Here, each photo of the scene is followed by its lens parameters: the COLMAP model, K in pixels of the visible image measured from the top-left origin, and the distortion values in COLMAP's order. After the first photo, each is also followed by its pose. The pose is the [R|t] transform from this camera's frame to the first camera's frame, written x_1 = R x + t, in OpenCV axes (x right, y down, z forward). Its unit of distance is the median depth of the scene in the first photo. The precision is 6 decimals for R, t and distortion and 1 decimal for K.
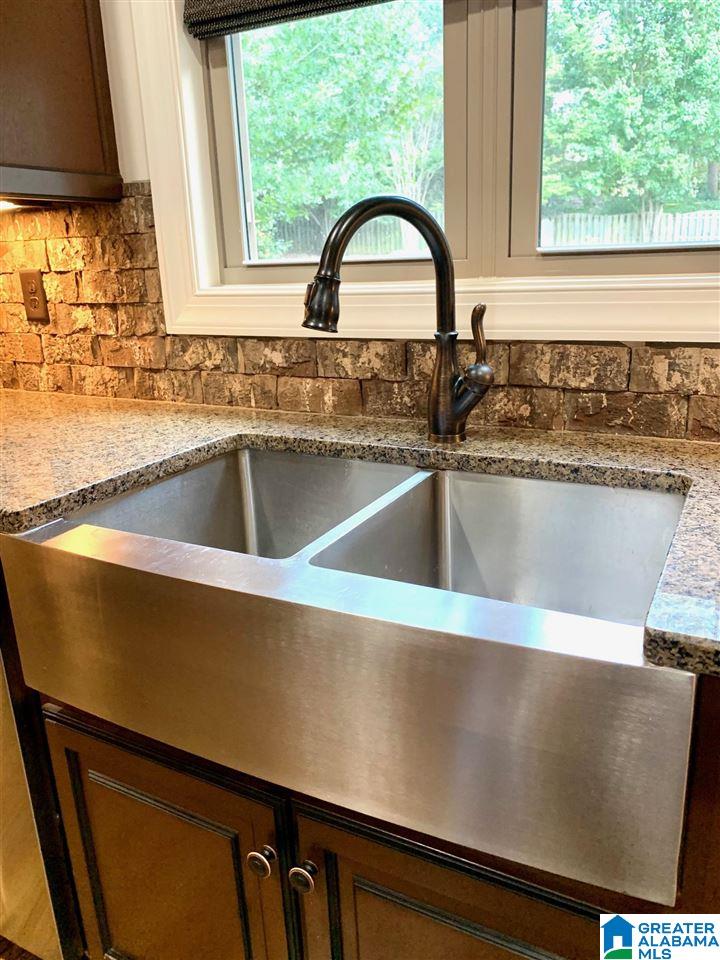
lens RADIAL K [[733.7, 0, 362.2], [0, 733.7, 480.0], [0, 0, 1]] dist [0.045757, -0.066731]
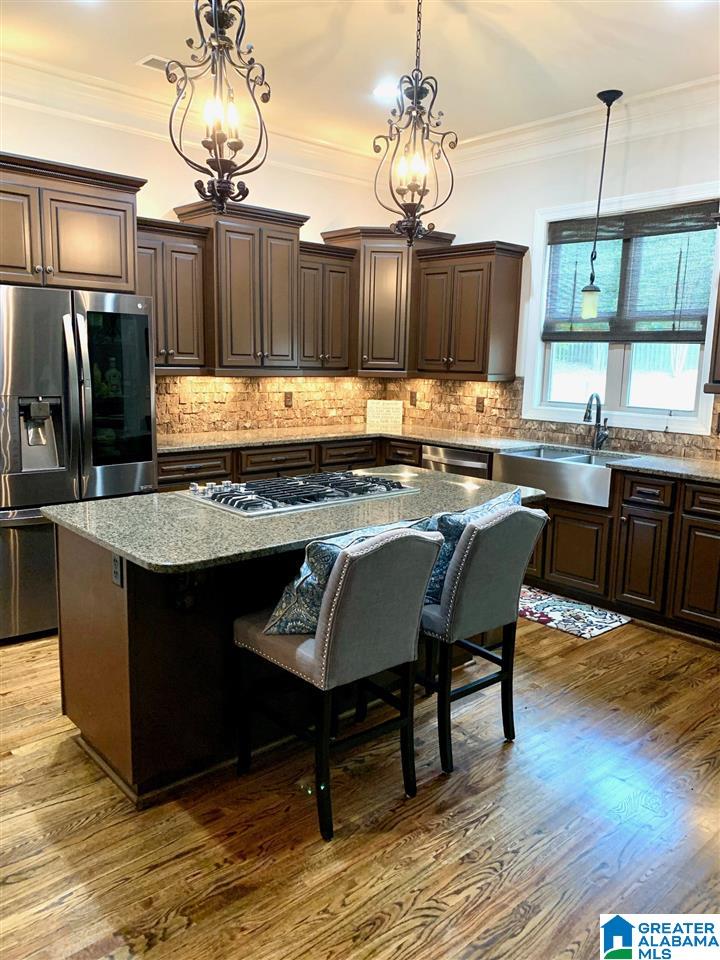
lens RADIAL K [[726.9, 0, 357.6], [0, 726.9, 479.5], [0, 0, 1]] dist [0.009328, -0.014970]
pose [[0.936989, 0.116890, -0.329223, 0.189006], [-0.157916, 0.982307, -0.100673, 0.603976], [0.311631, 0.146319, 0.938870, -2.647585]]
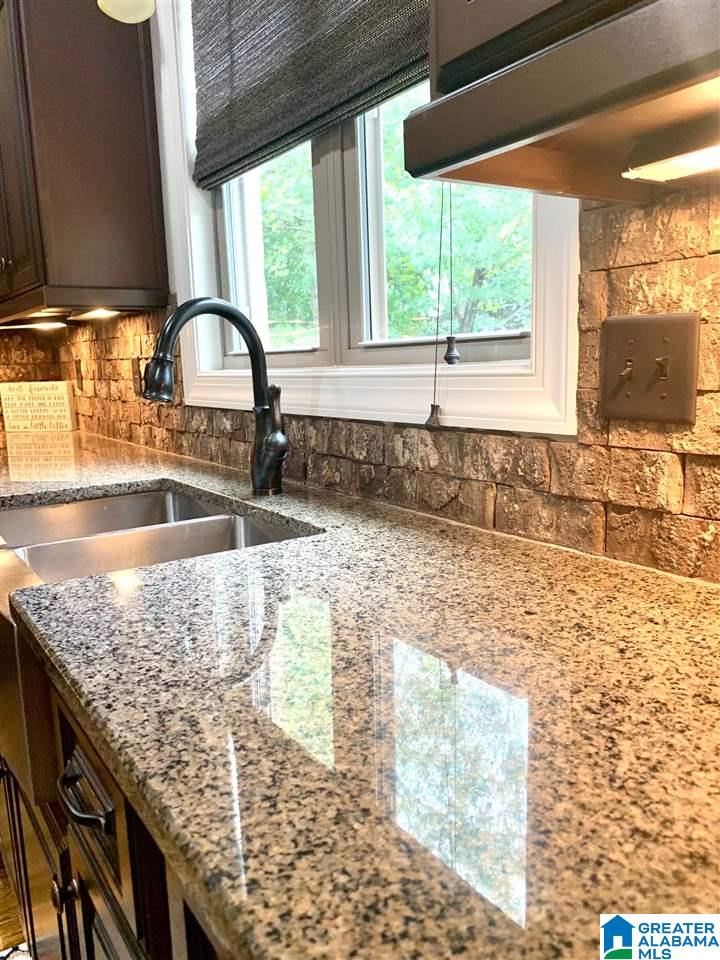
lens RADIAL K [[733.7, 0, 357.9], [0, 733.7, 481.8], [0, 0, 1]] dist [0.045757, -0.066731]
pose [[0.884819, 0.087527, -0.457641, 0.683401], [-0.140947, 0.986460, -0.083844, 0.004542], [0.444106, 0.138690, 0.885175, -0.008776]]
